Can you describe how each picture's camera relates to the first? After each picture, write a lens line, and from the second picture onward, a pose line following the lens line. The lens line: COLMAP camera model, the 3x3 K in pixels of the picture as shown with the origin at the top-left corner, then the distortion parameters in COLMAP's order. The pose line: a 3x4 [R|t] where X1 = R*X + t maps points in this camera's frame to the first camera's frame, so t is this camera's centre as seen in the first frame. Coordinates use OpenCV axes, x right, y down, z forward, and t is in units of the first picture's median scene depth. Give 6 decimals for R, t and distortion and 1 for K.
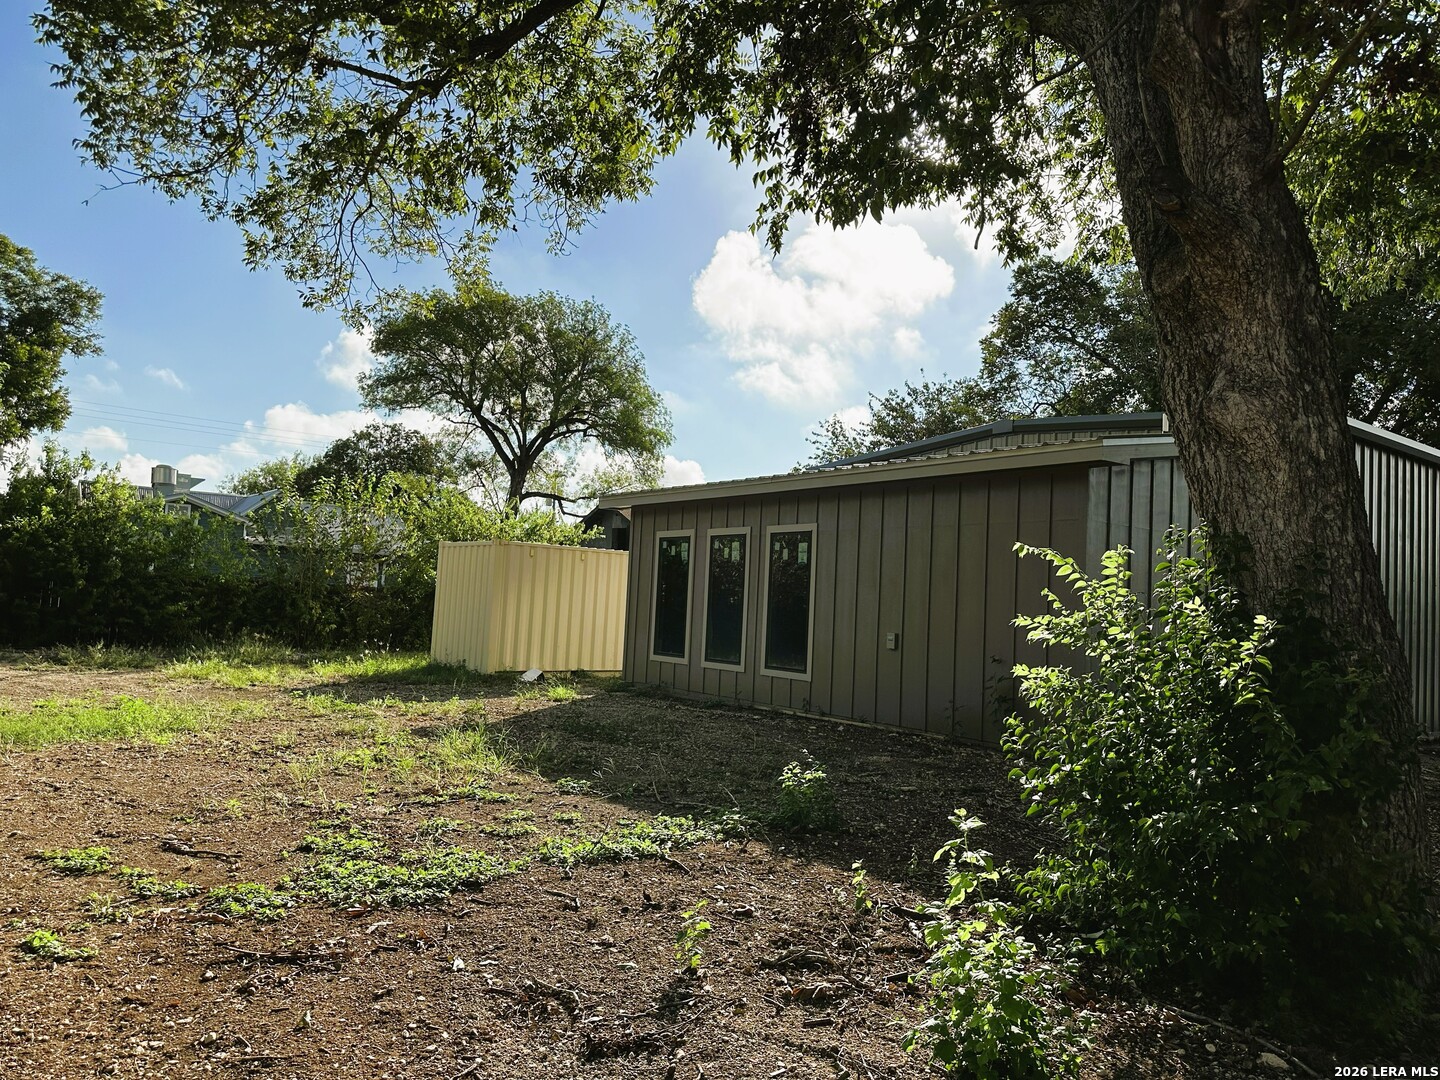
lens RADIAL K [[1059.6, 0, 720.0], [0, 1059.6, 540.0], [0, 0, 1]] dist [-0.004930, 0.001550]
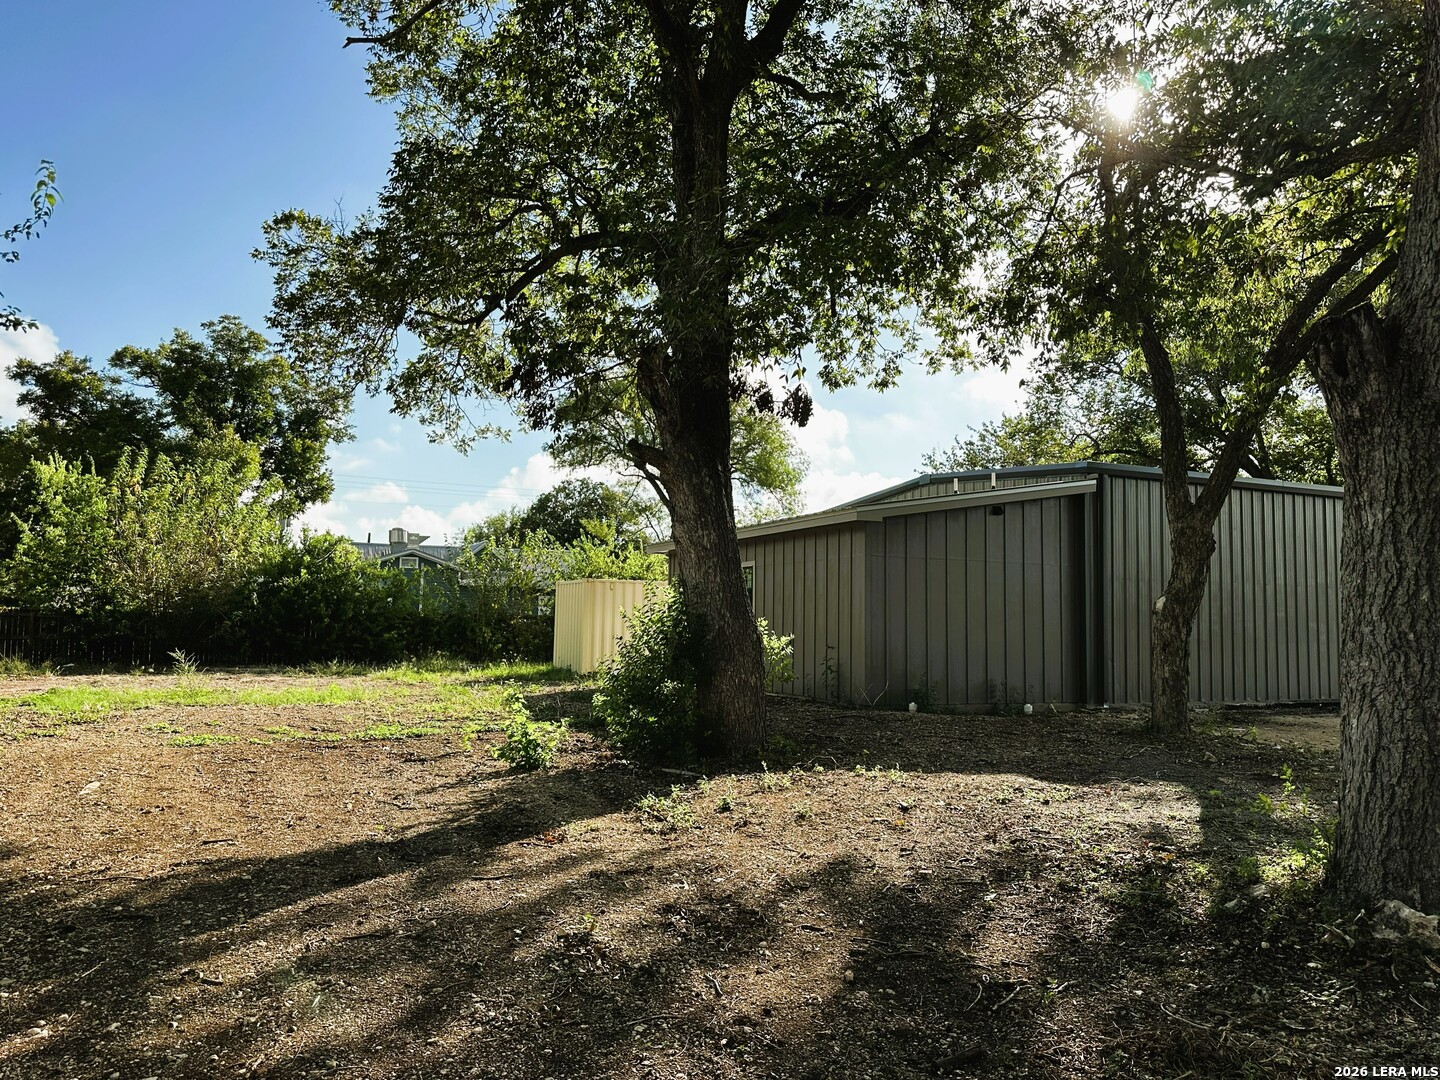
lens RADIAL K [[1018.2, 0, 720.0], [0, 1018.2, 540.0], [0, 0, 1]] dist [0.004877, 0.000095]
pose [[0.977721, -0.053378, -0.203007, 0.107468], [0.048865, 0.998435, -0.027183, -0.002800], [0.204140, 0.016658, 0.978800, -0.132278]]
